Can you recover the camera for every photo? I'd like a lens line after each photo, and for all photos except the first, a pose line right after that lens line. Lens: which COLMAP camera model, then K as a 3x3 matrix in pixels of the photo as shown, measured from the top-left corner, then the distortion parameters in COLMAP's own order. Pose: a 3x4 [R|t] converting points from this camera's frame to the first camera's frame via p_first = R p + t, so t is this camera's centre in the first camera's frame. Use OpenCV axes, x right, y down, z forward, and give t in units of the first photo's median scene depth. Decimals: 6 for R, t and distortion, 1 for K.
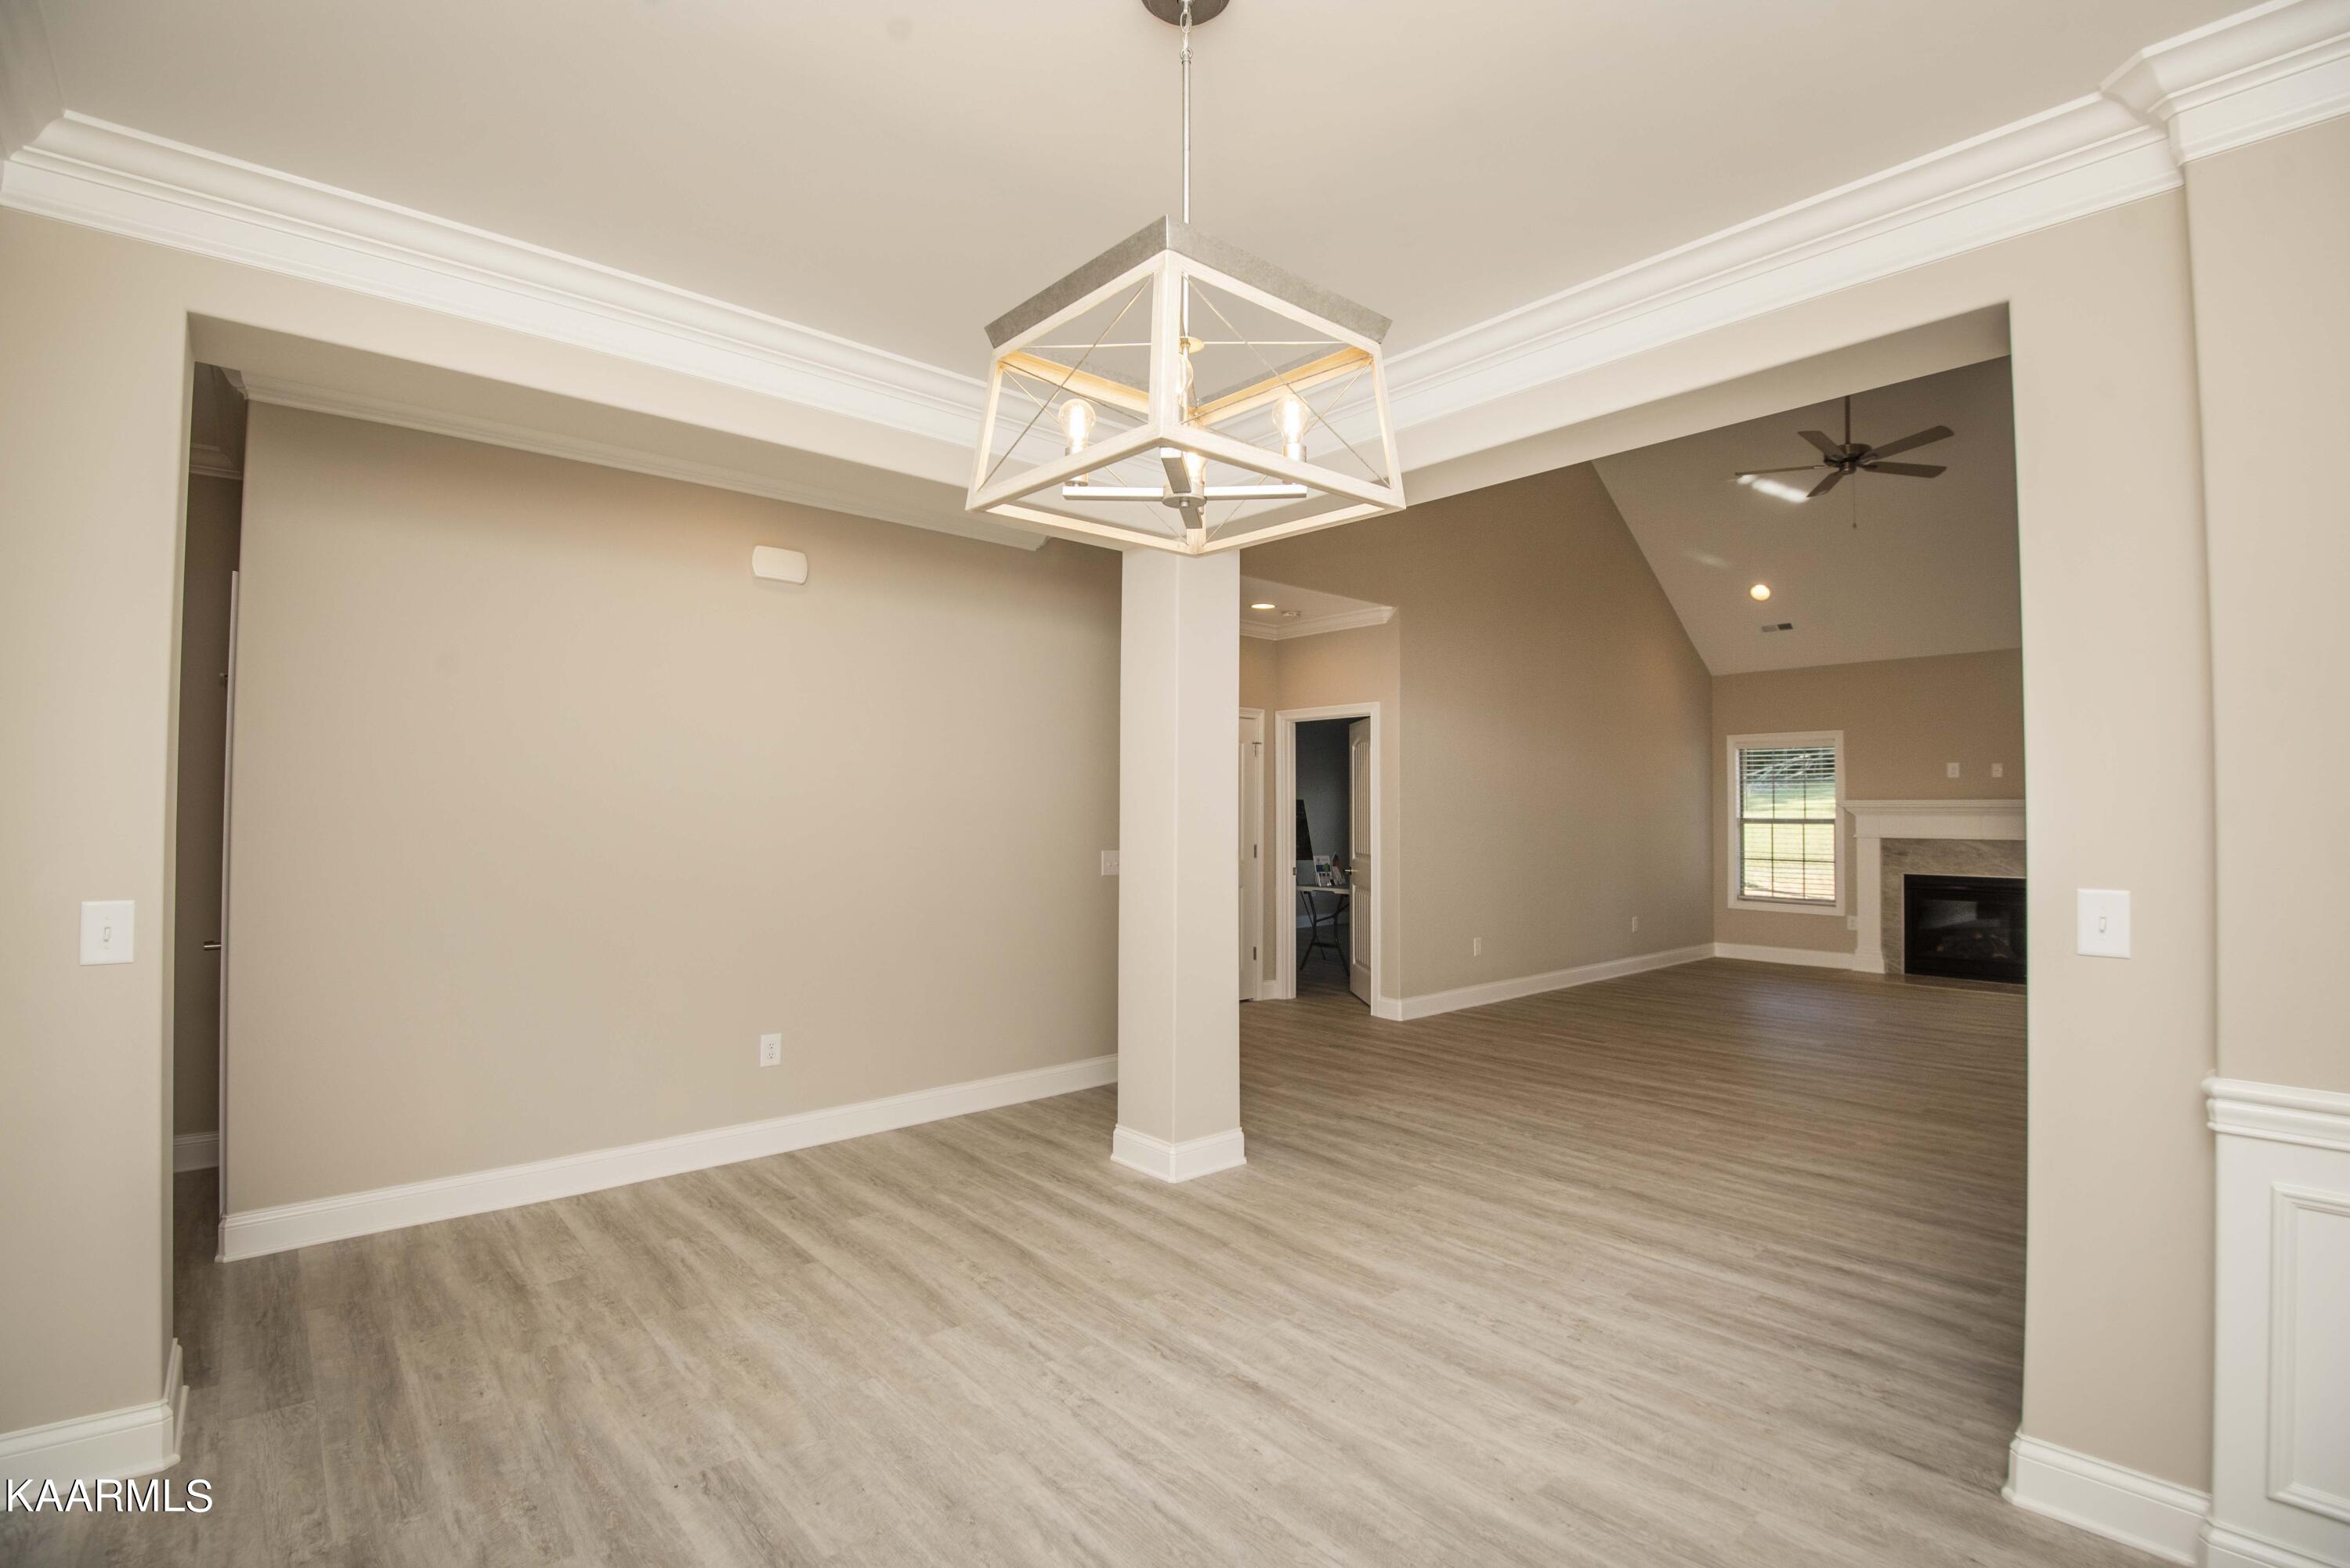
lens RADIAL K [[1072.1, 0, 1175.8], [0, 1072.1, 777.3], [0, 0, 1]] dist [-0.012964, -0.014941]
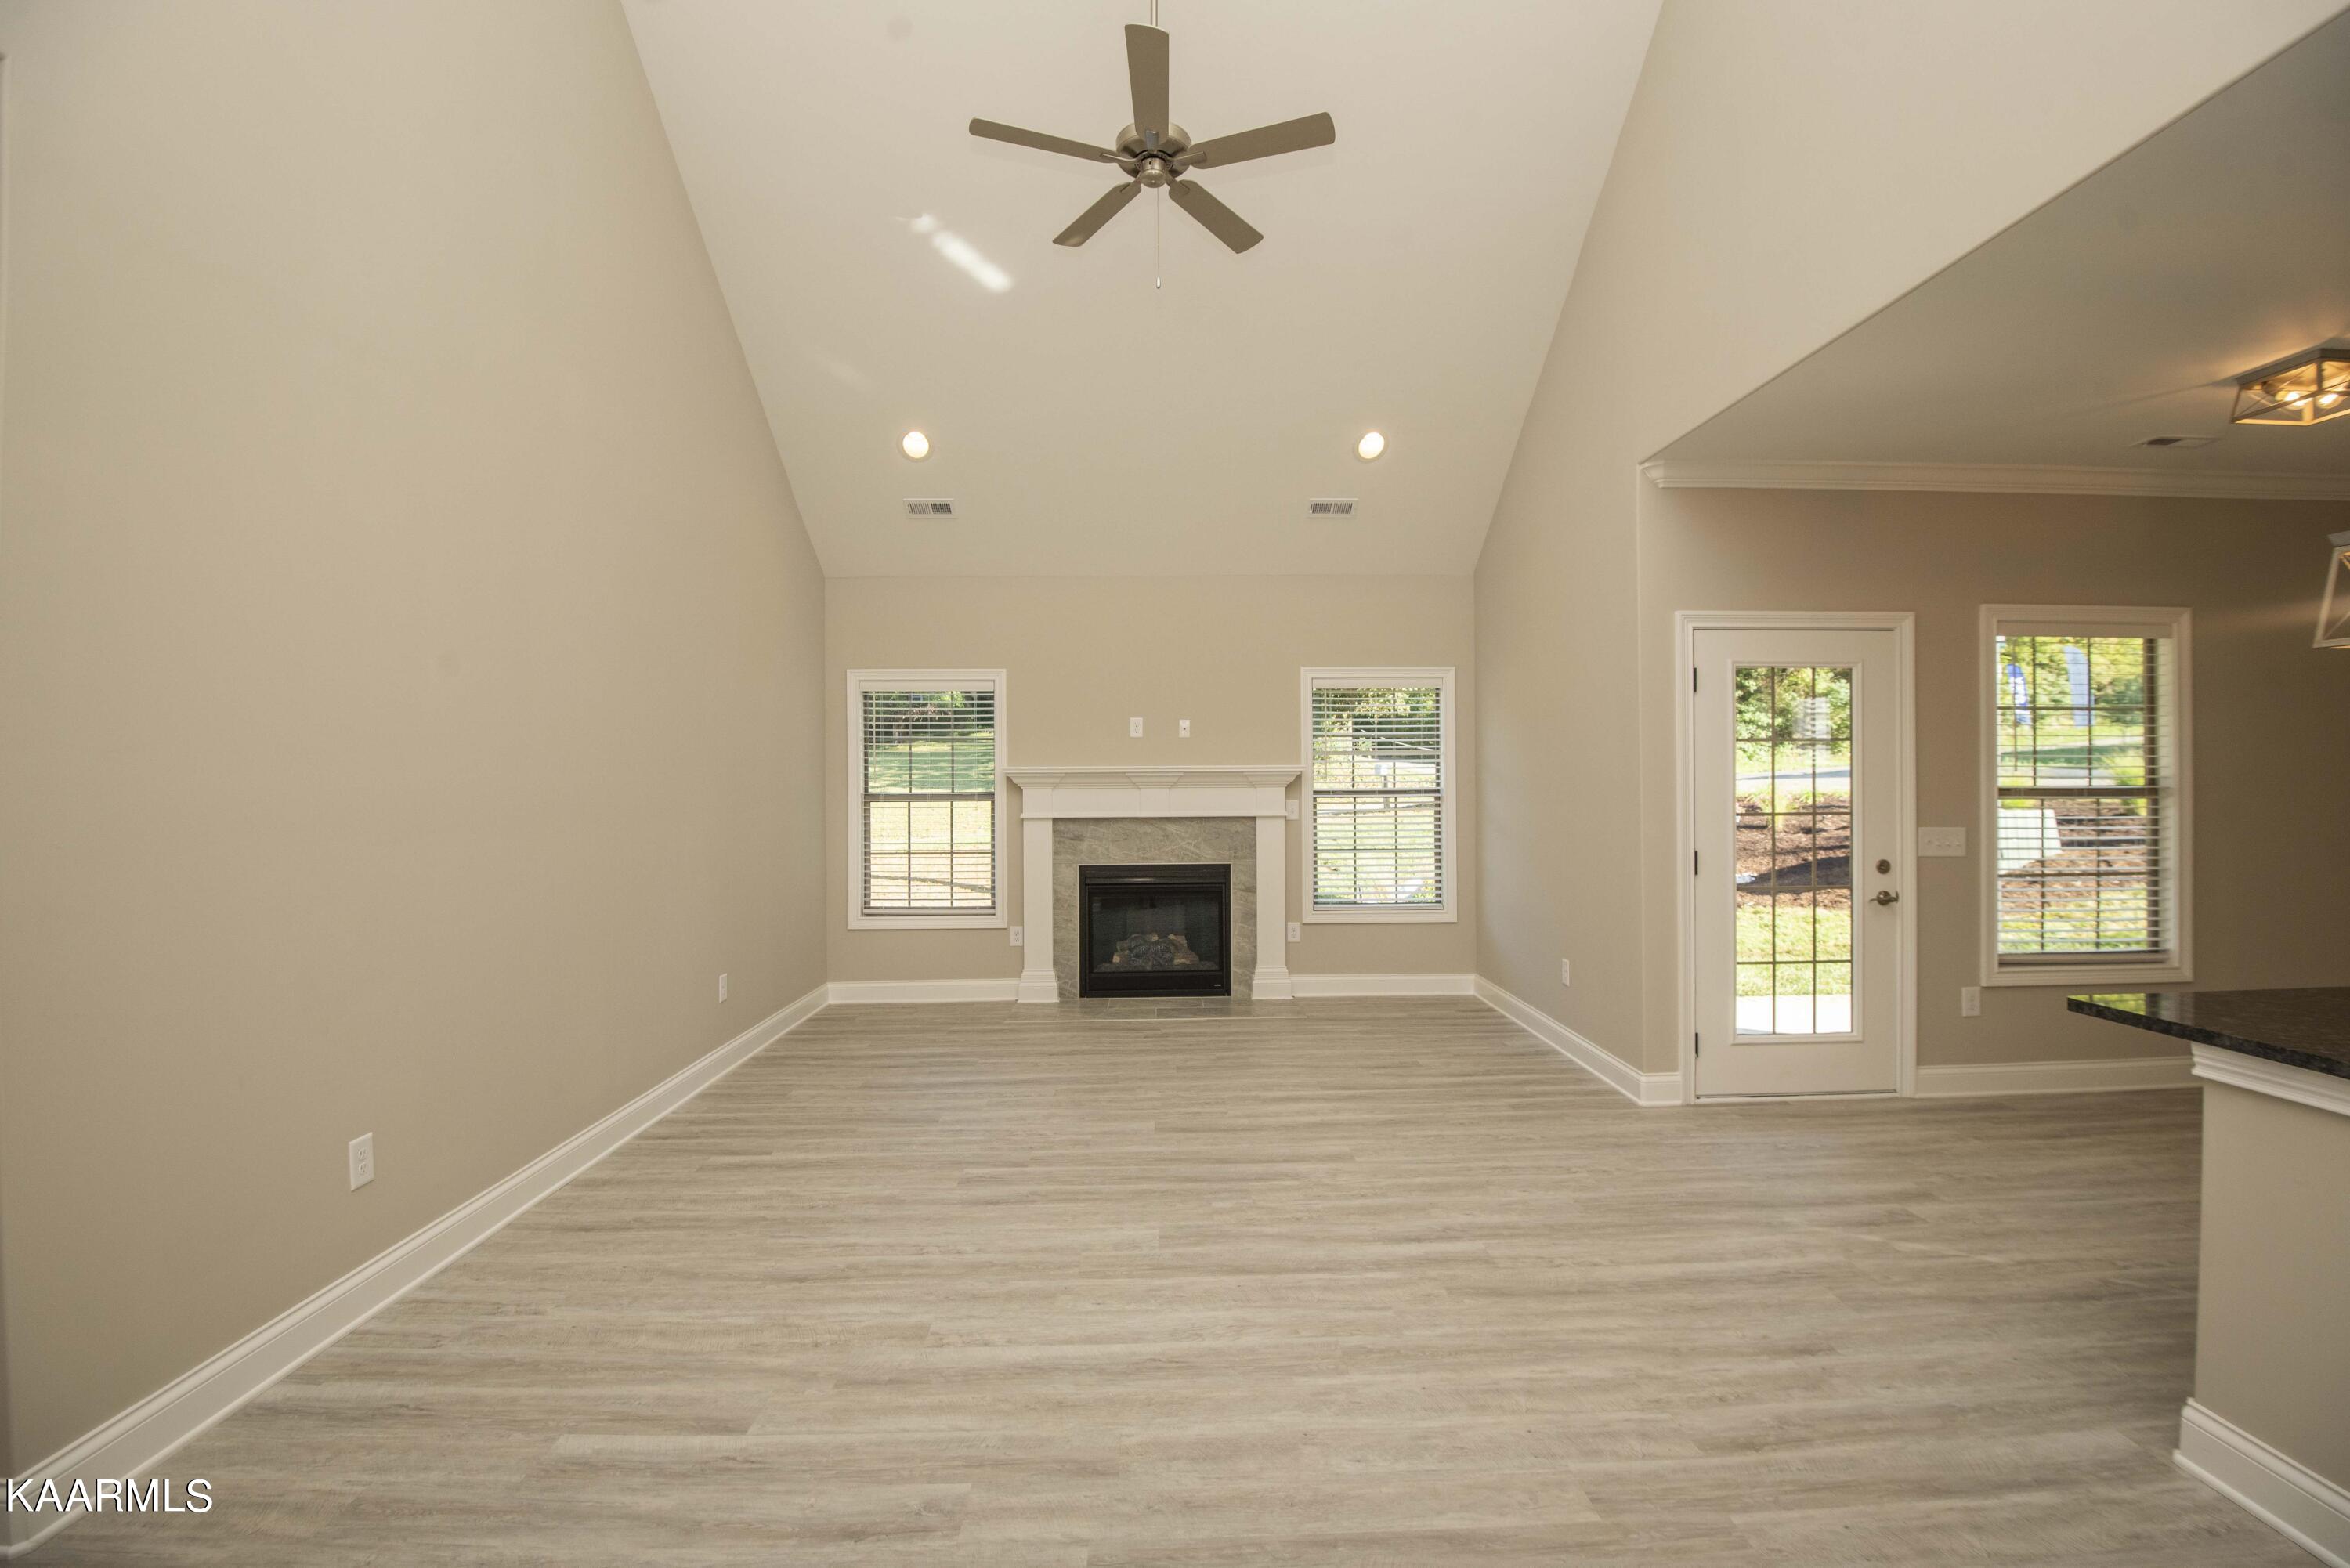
lens RADIAL K [[1072.1, 0, 1185.3], [0, 1072.1, 779.2], [0, 0, 1]] dist [-0.012964, -0.014941]
pose [[0.636859, -0.012107, 0.770885, 0.150867], [-0.011511, 0.999616, 0.025209, 0.010964], [-0.770894, -0.024928, 0.636475, 0.455712]]
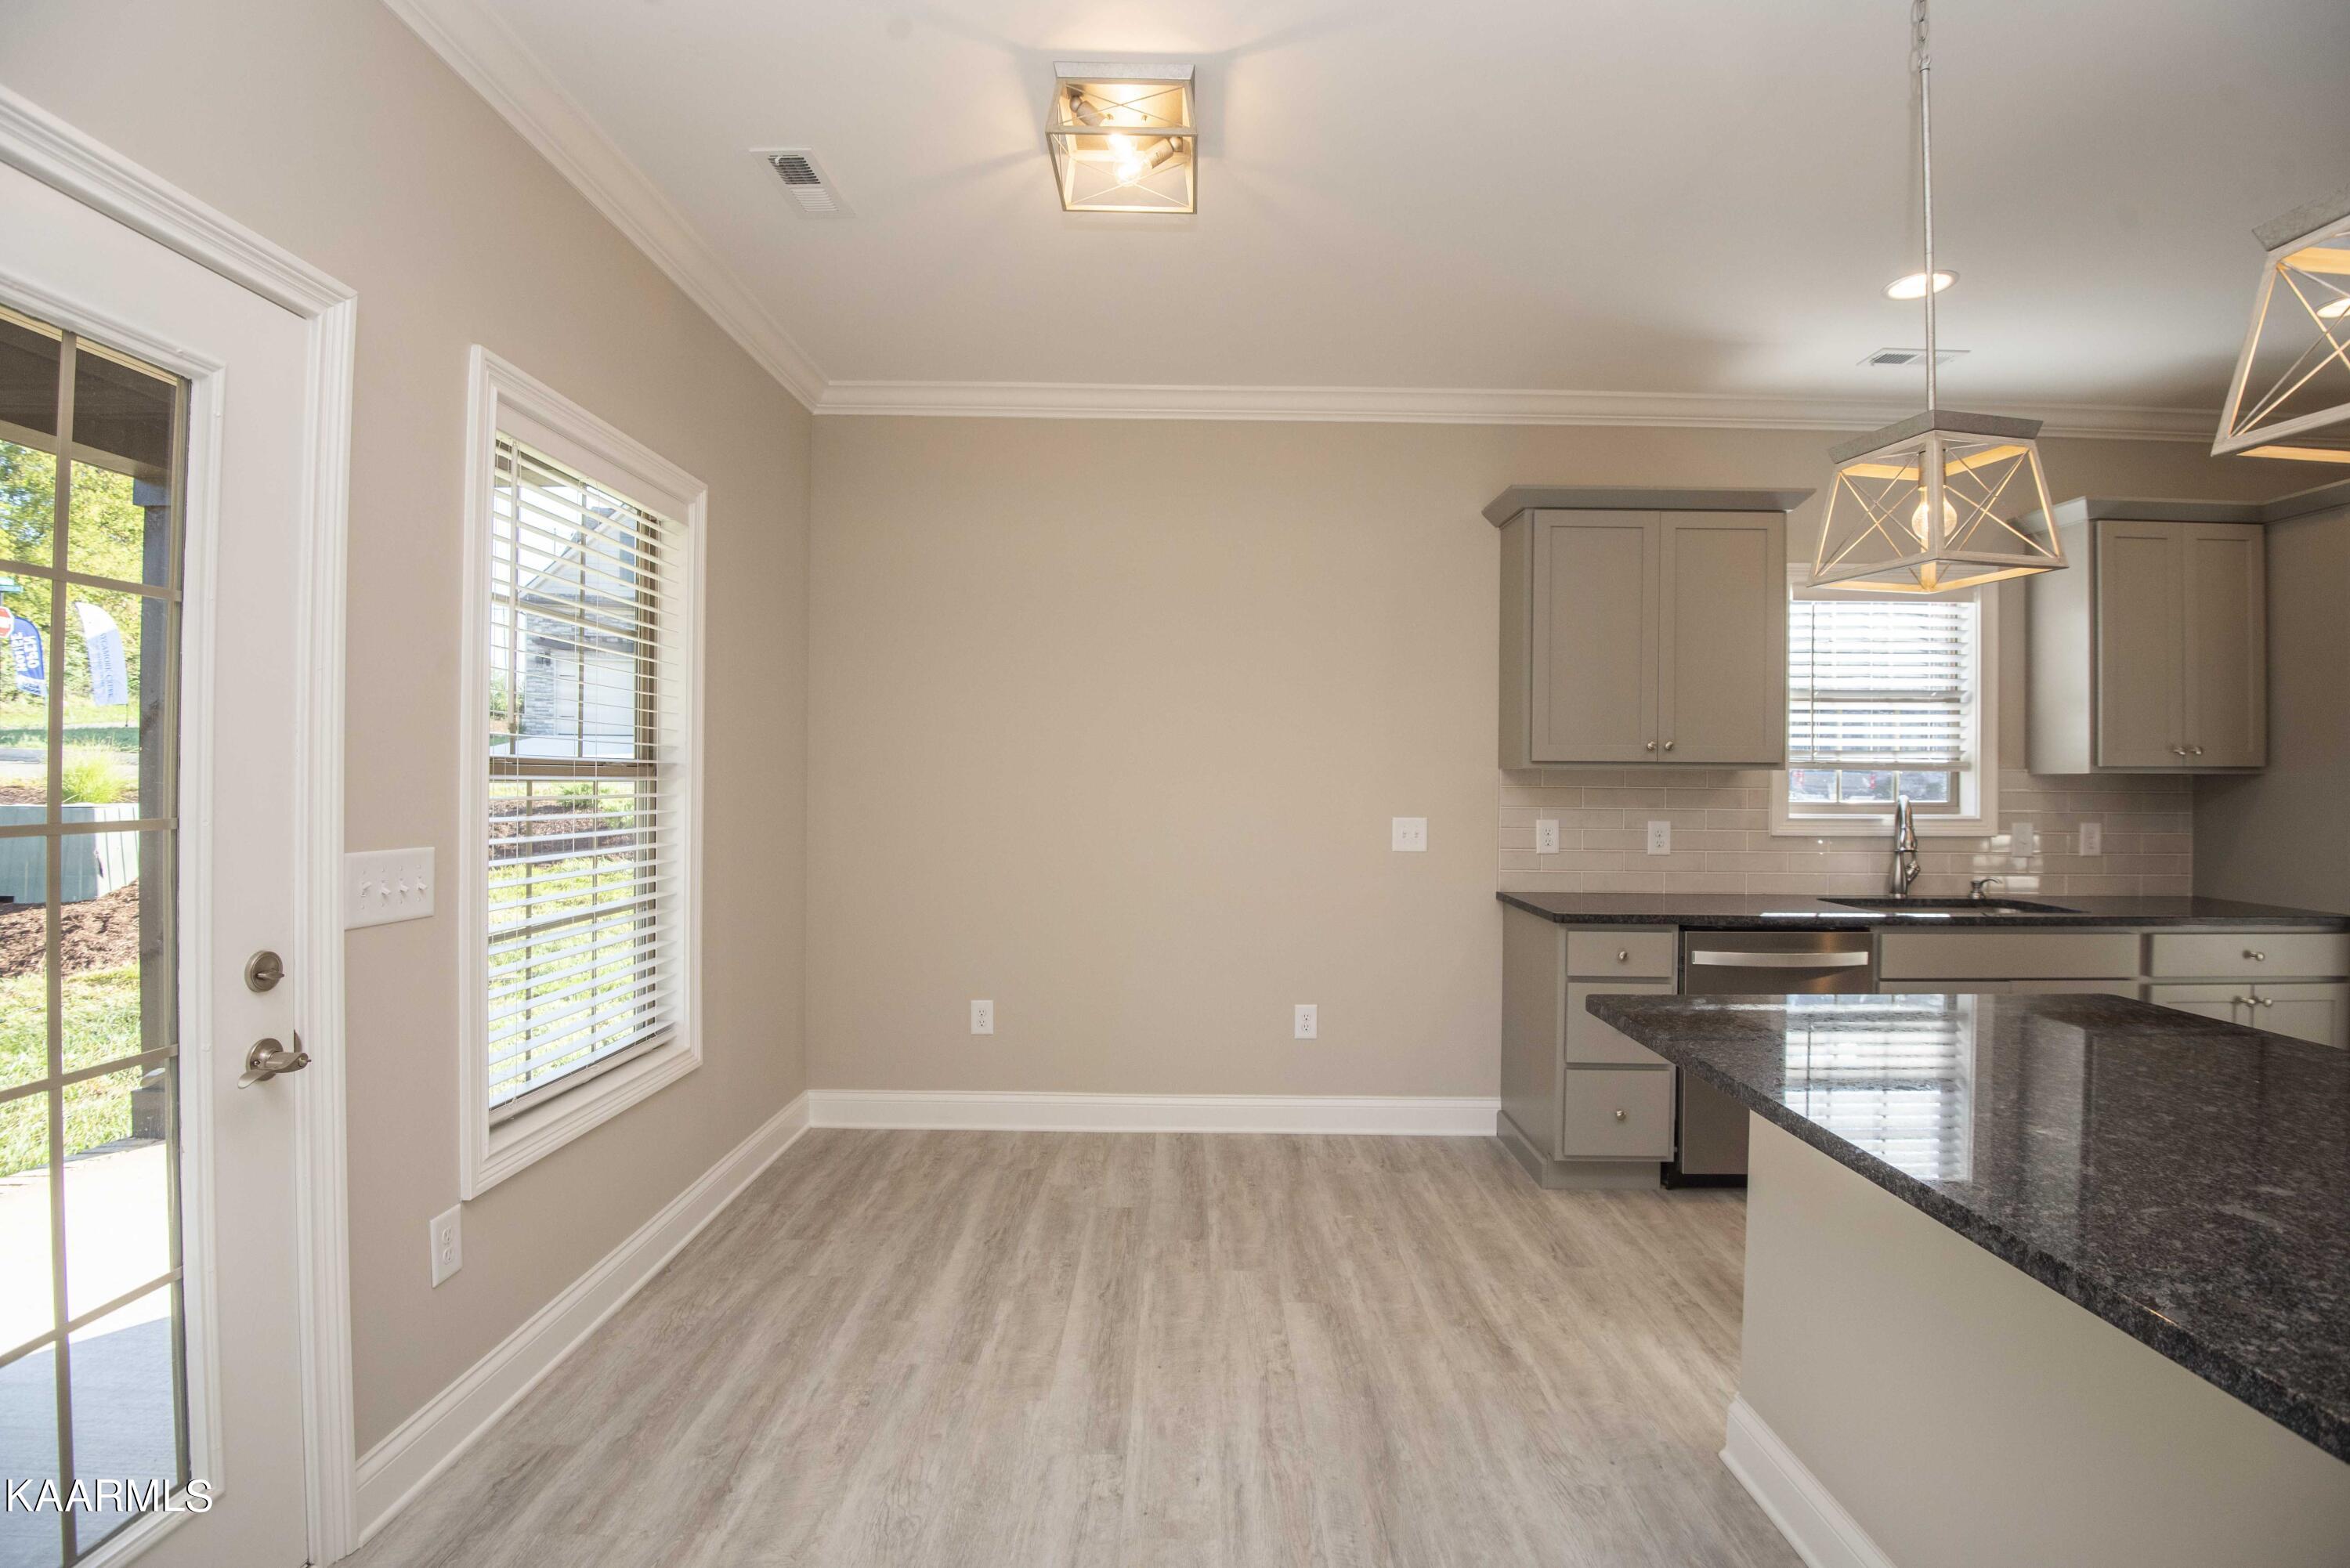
lens RADIAL K [[1072.1, 0, 1189.7], [0, 1072.1, 775.1], [0, 0, 1]] dist [-0.012964, -0.014941]
pose [[-0.748461, -0.019397, 0.662895, 0.508525], [-0.039959, 0.999075, -0.015882, 0.024565], [-0.661974, -0.038376, -0.748543, 0.548378]]
